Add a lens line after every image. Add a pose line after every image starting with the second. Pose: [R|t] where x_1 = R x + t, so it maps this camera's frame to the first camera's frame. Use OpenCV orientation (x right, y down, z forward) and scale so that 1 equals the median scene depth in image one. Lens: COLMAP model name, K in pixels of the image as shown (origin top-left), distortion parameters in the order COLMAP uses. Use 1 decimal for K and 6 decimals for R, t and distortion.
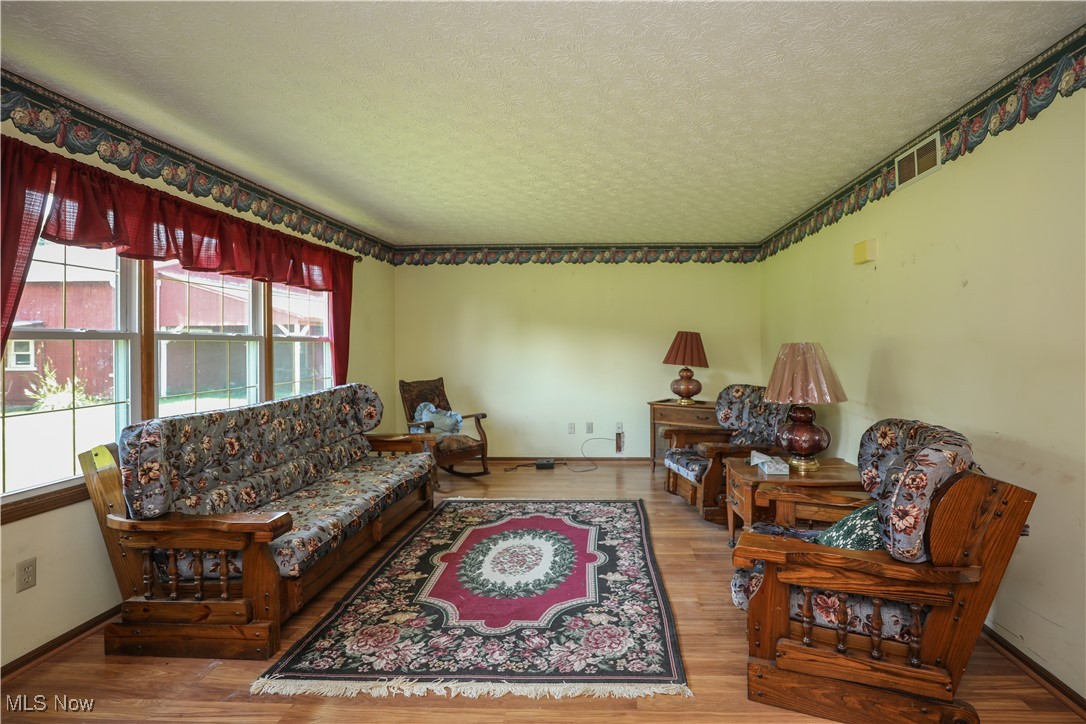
lens RADIAL K [[497.6, 0, 569.2], [0, 497.6, 329.7], [0, 0, 1]] dist [-0.035950, 0.007718]
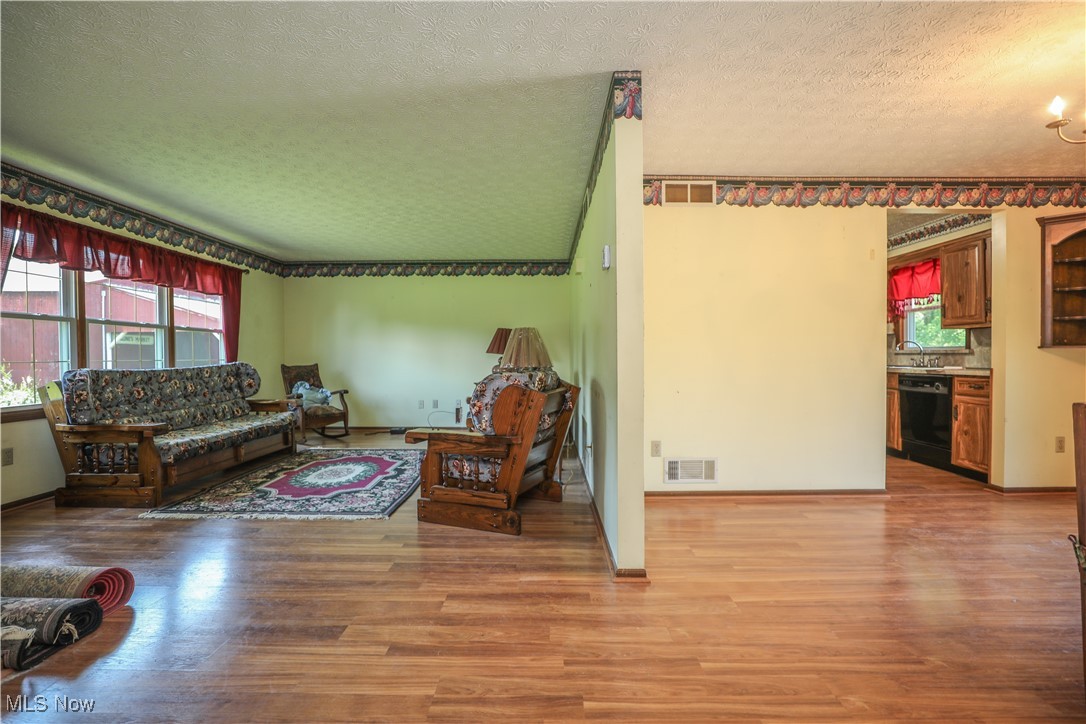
lens RADIAL K [[497.6, 0, 535.8], [0, 497.6, 358.5], [0, 0, 1]] dist [-0.035950, 0.007718]
pose [[0.999858, 0.002245, 0.016698, 0.544086], [-0.002668, 0.999674, 0.025403, 0.089897], [-0.016635, -0.025444, 0.999538, -0.559367]]
